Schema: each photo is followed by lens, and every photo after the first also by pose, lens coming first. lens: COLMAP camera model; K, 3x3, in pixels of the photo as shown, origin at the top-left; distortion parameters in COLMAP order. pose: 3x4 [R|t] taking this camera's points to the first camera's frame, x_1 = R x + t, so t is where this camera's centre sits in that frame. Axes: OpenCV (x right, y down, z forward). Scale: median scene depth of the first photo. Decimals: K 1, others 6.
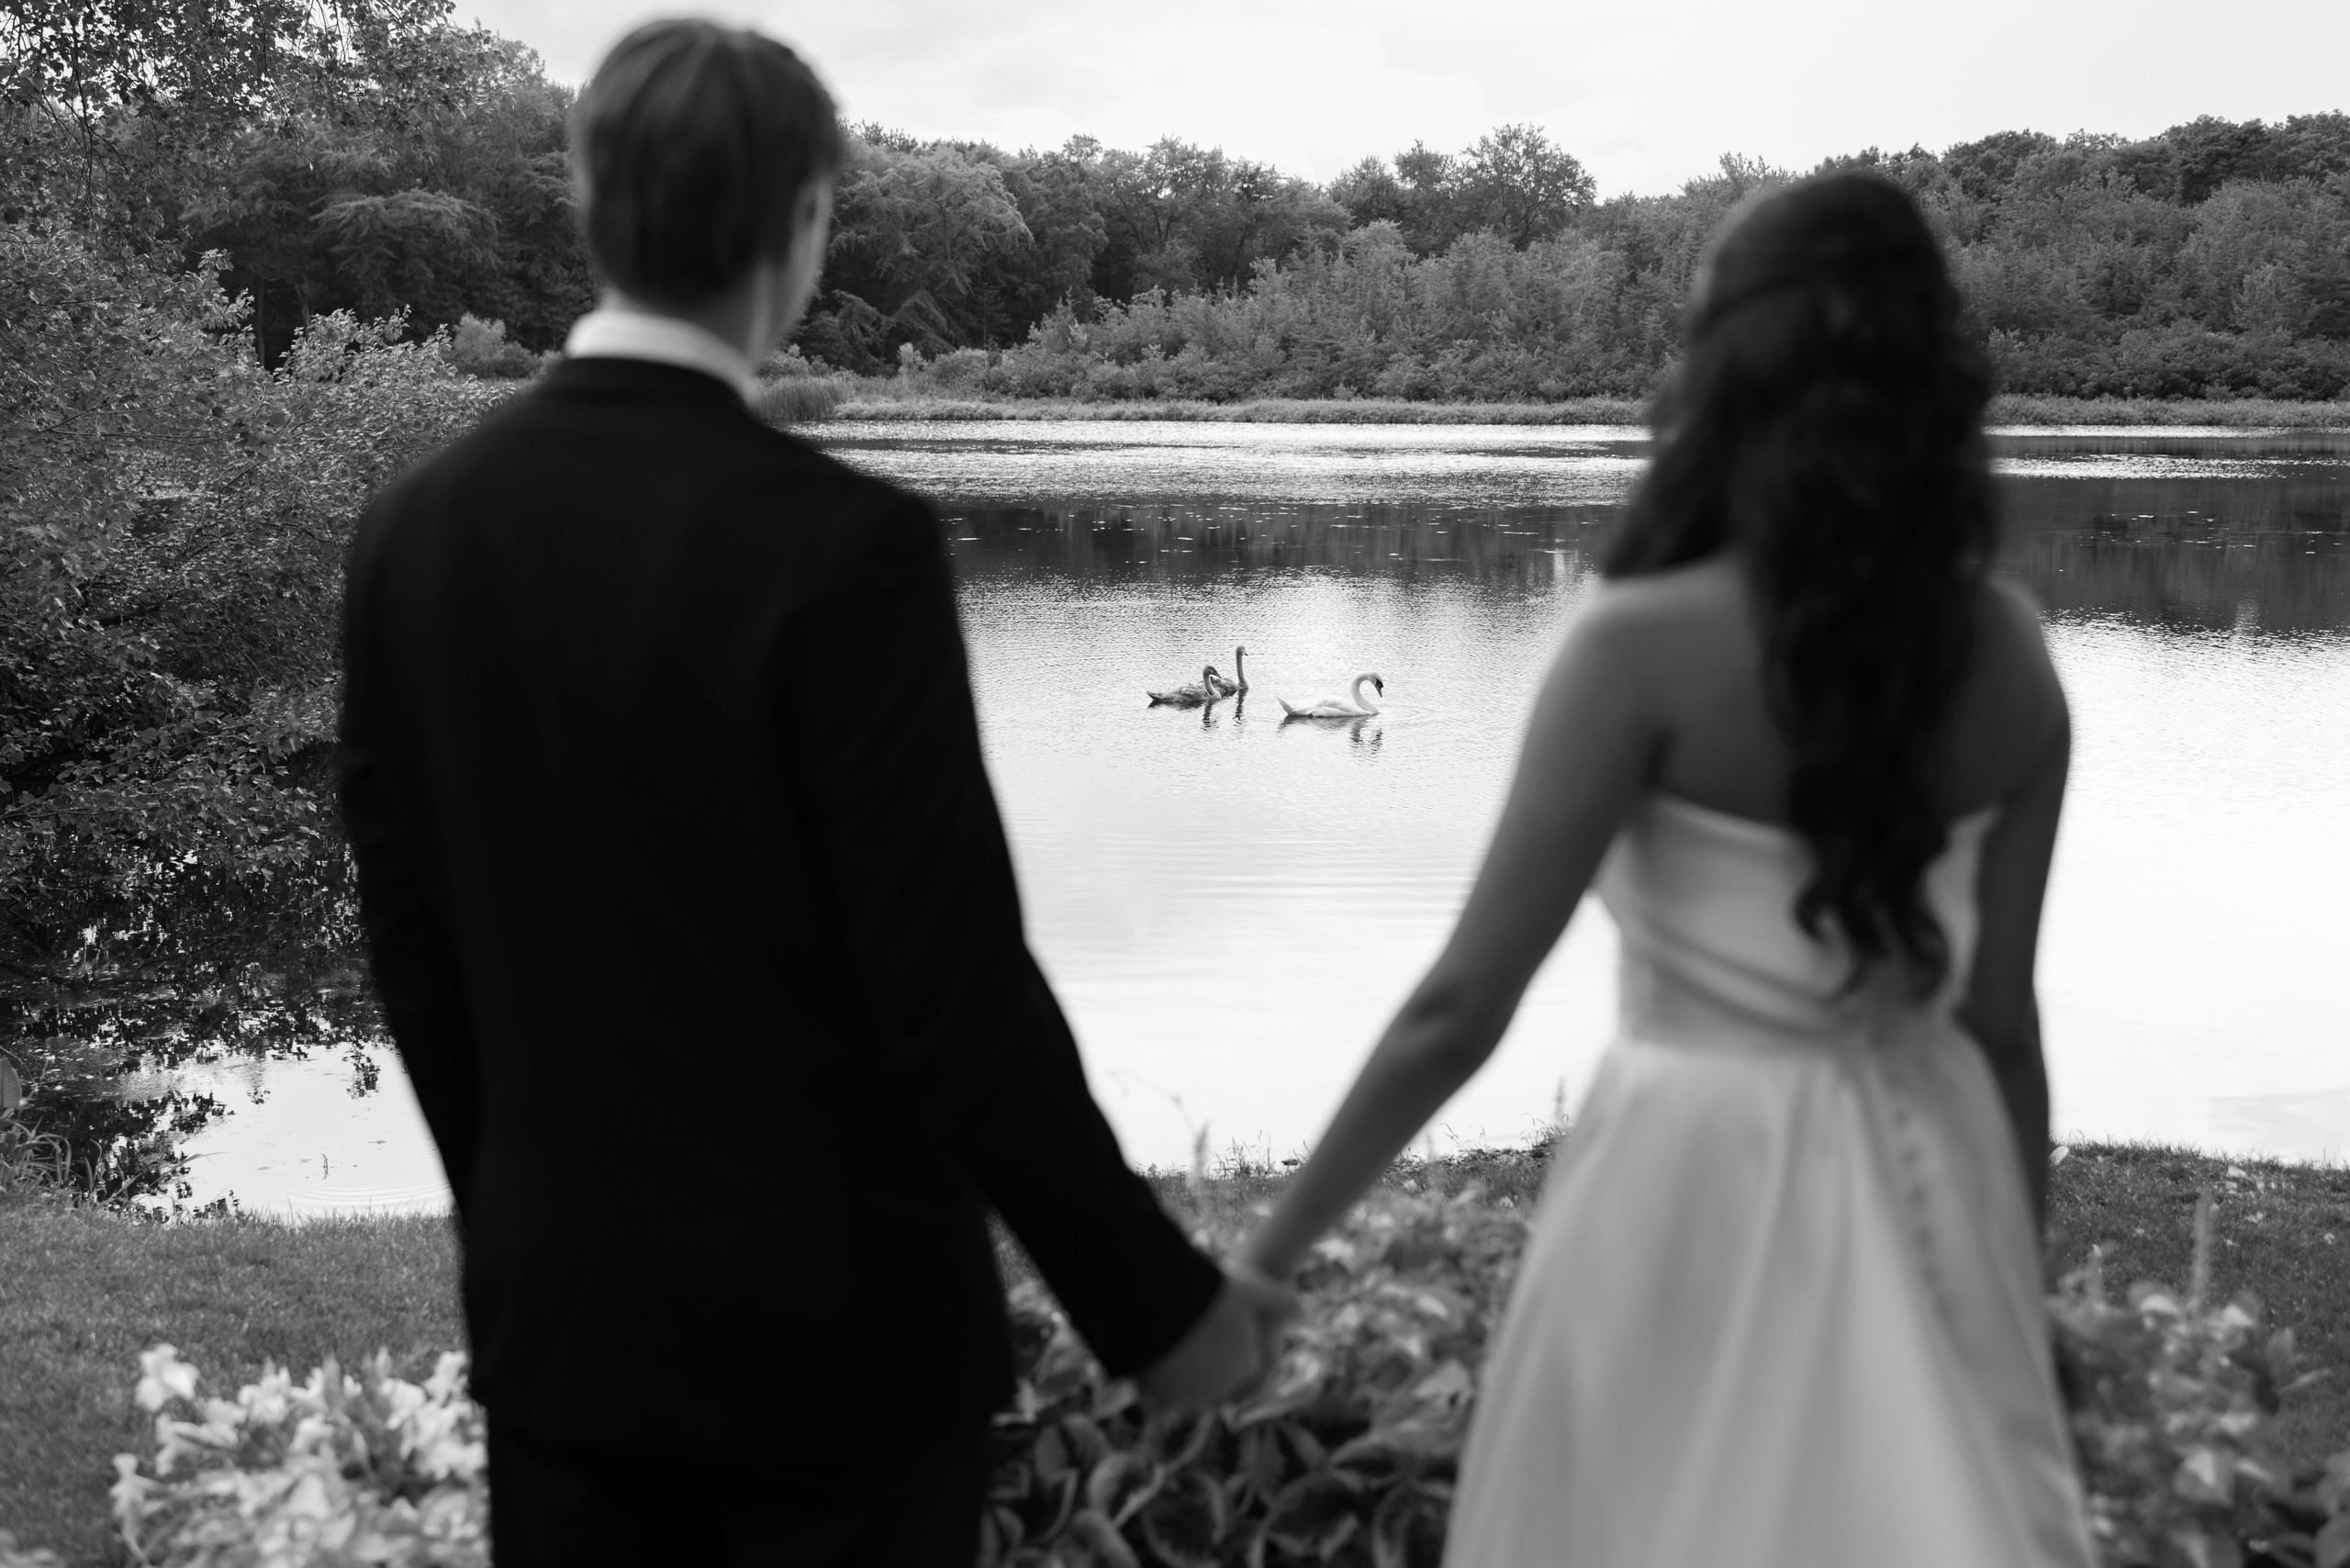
lens RADIAL K [[2164.6, 0, 1220.2], [0, 2164.6, 681.7], [0, 0, 1]] dist [-0.002786, -0.006475]
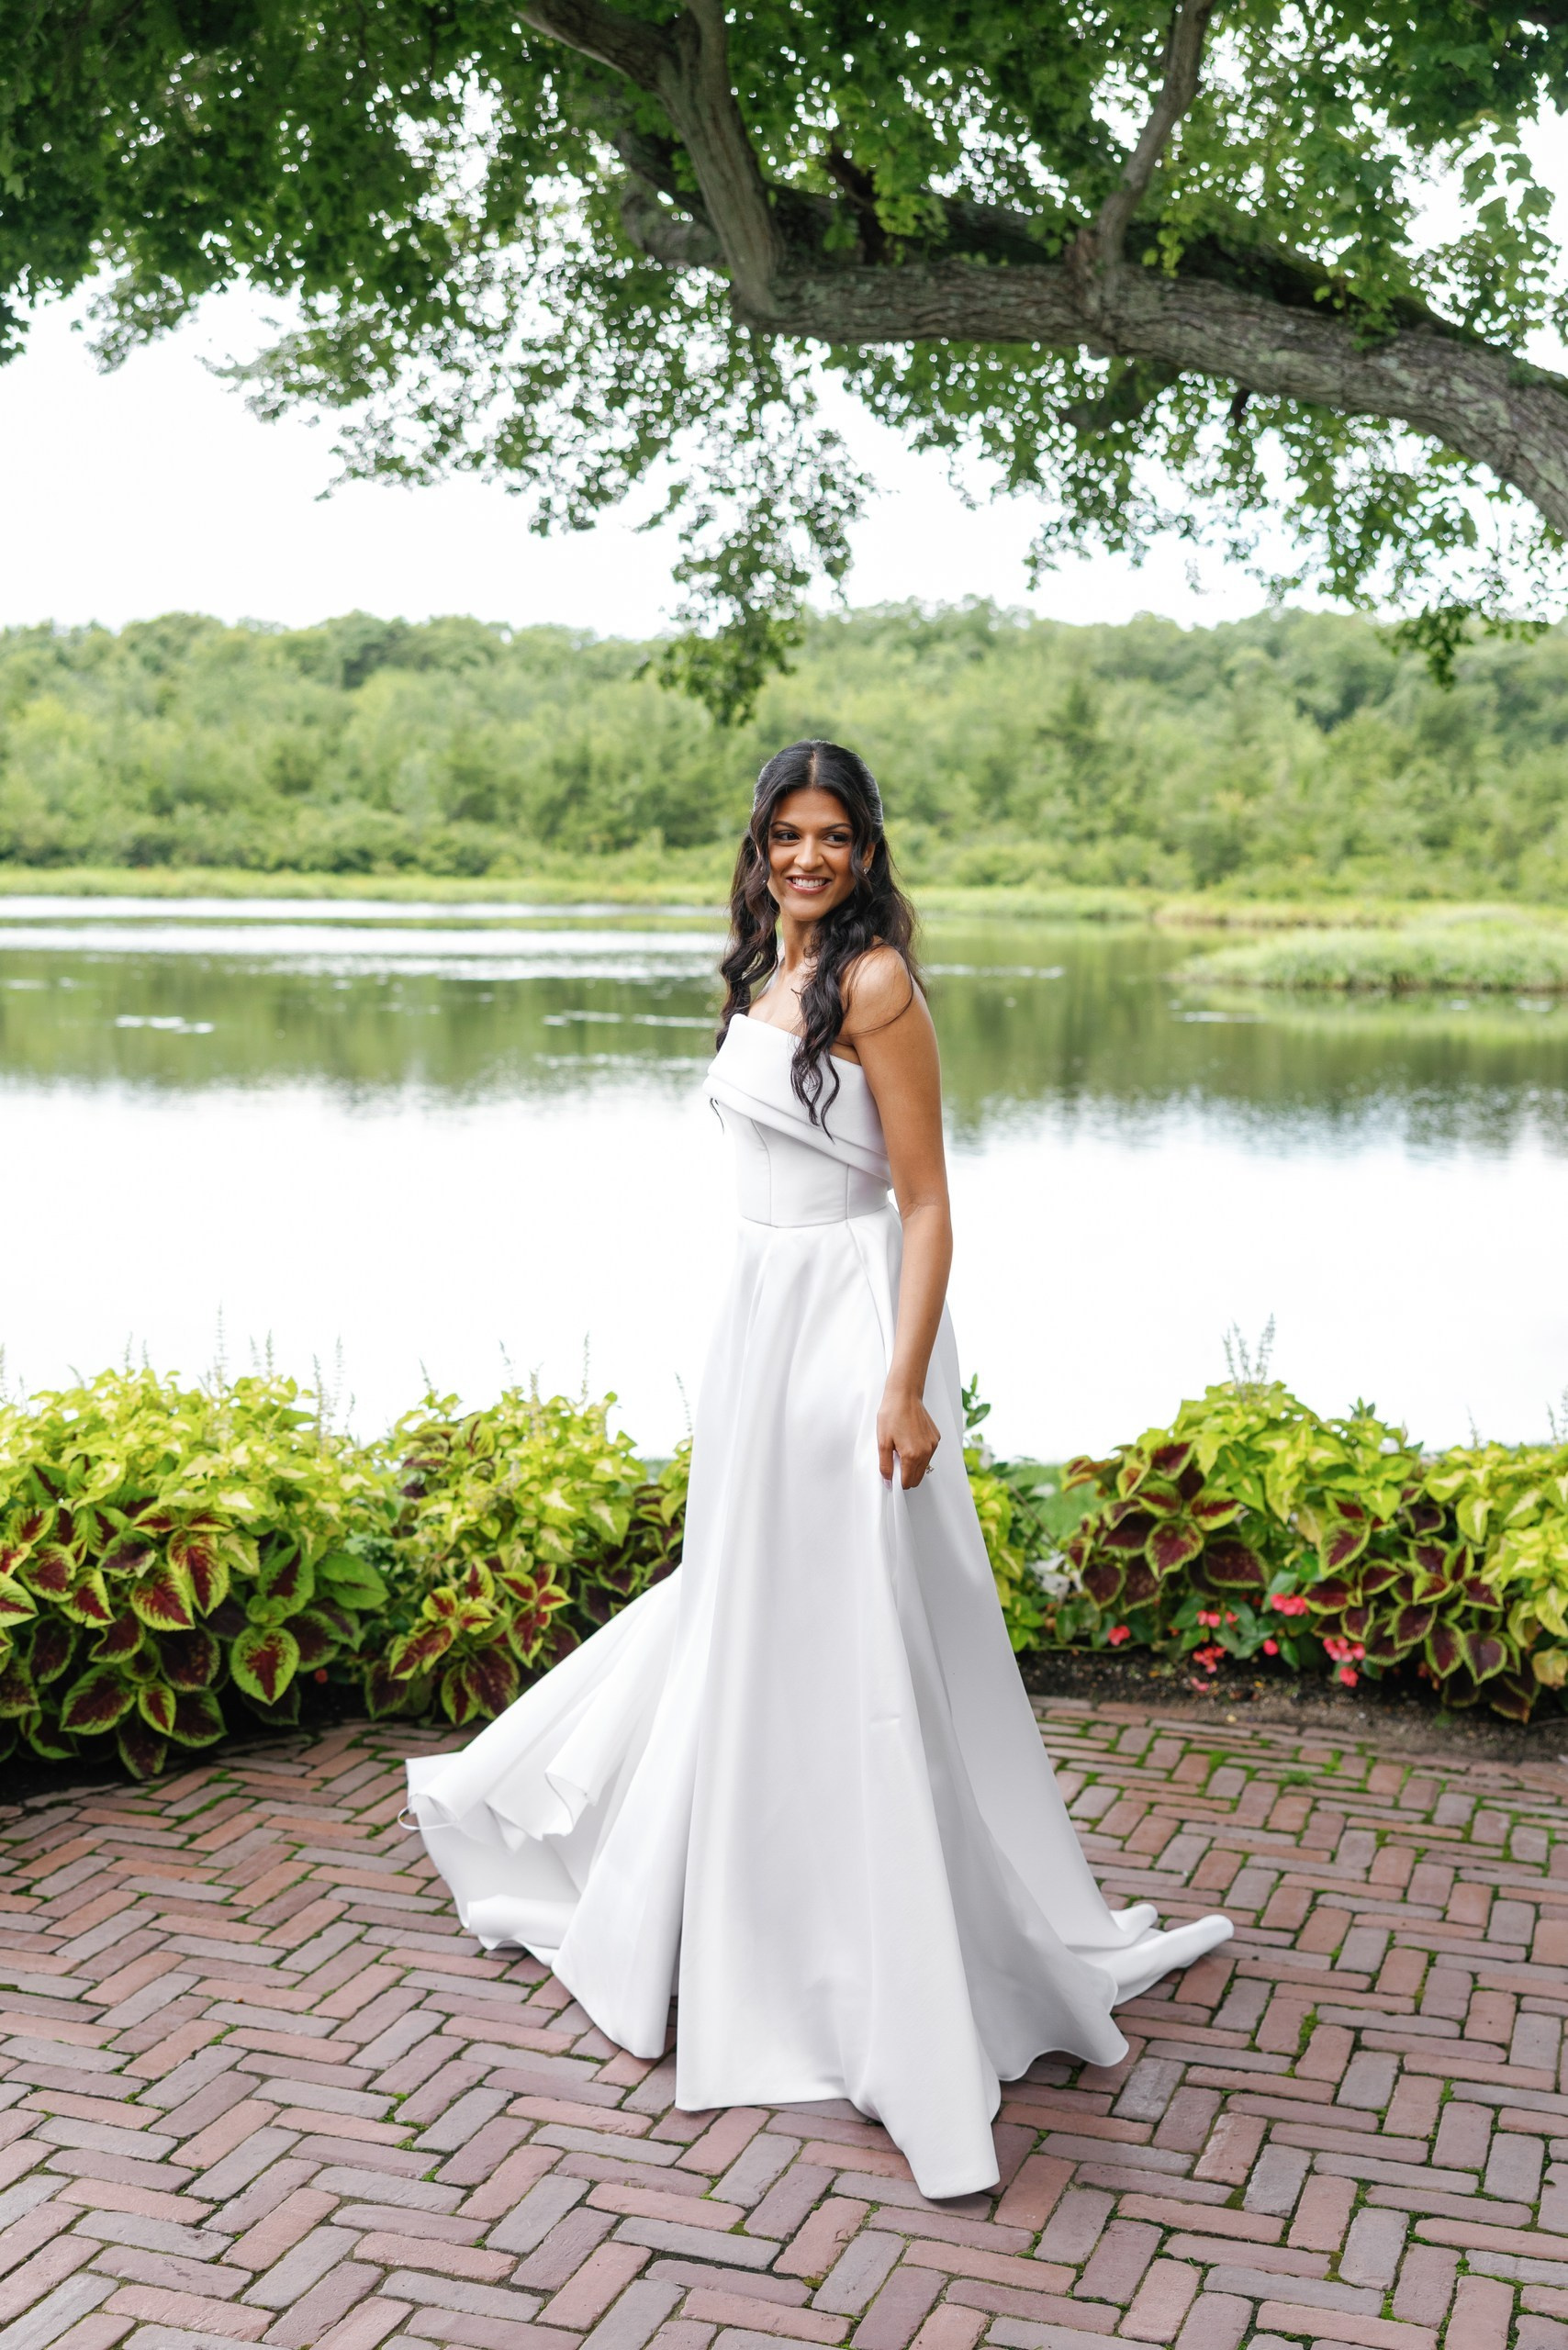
lens RADIAL K [[2971.0, 0, 503.0], [0, 2971.0, 1011.0], [0, 0, 1]] dist [0.012943, -0.018165]
pose [[0.869502, -0.009501, 0.493839, -0.174629], [0.049525, 0.996453, -0.068028, 0.031272], [-0.491441, 0.083608, 0.866888, -0.238299]]
